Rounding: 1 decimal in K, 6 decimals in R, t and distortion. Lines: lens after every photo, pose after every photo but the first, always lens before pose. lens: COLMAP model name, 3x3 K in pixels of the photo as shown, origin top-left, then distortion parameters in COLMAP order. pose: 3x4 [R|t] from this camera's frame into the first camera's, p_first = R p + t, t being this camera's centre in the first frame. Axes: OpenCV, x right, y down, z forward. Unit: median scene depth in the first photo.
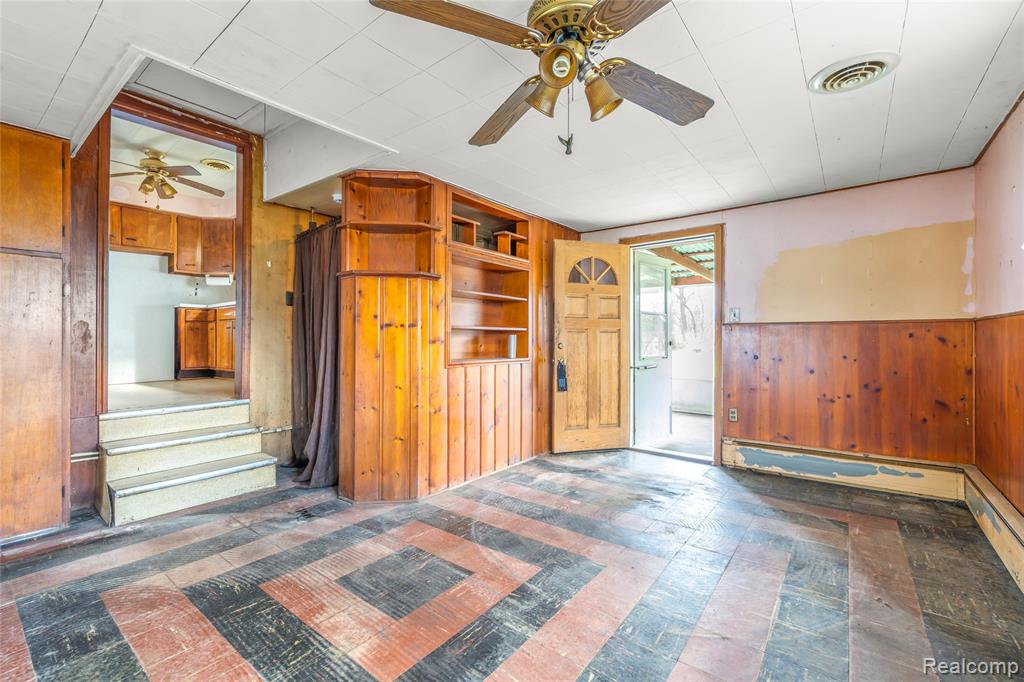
lens RADIAL K [[434.1, 0, 505.3], [0, 434.1, 336.2], [0, 0, 1]] dist [0.001302, -0.000162]
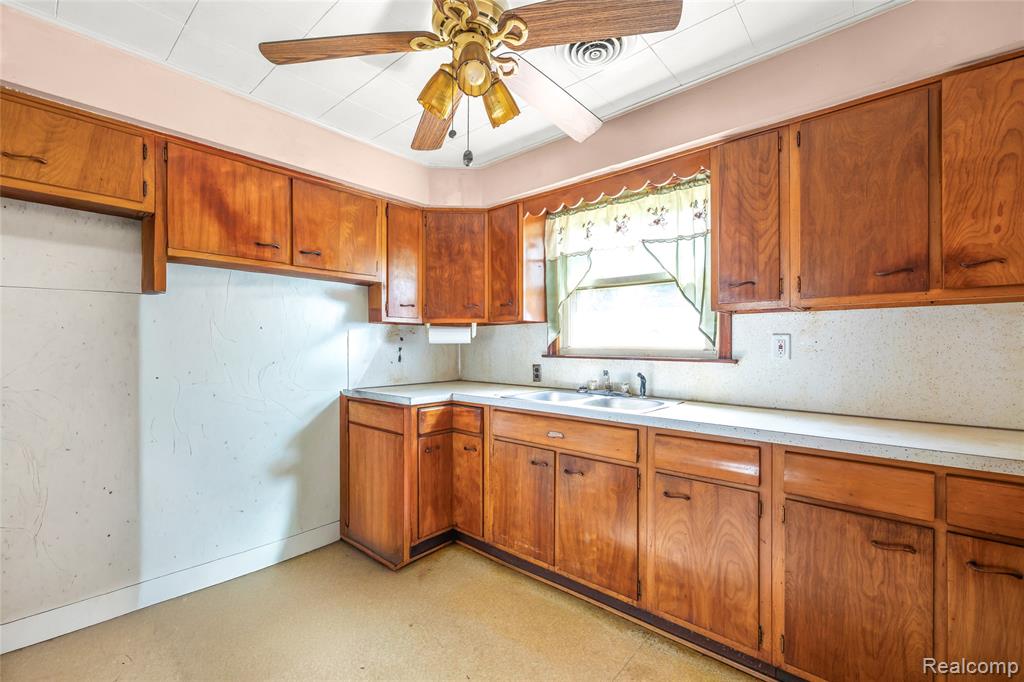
lens RADIAL K [[434.1, 0, 515.6], [0, 434.1, 344.3], [0, 0, 1]] dist [0.001302, -0.000162]
pose [[0.999159, 0.004333, -0.040769, -1.372100], [-0.004494, 0.999982, -0.003860, -0.281484], [0.040751, 0.004040, 0.999161, 1.233089]]
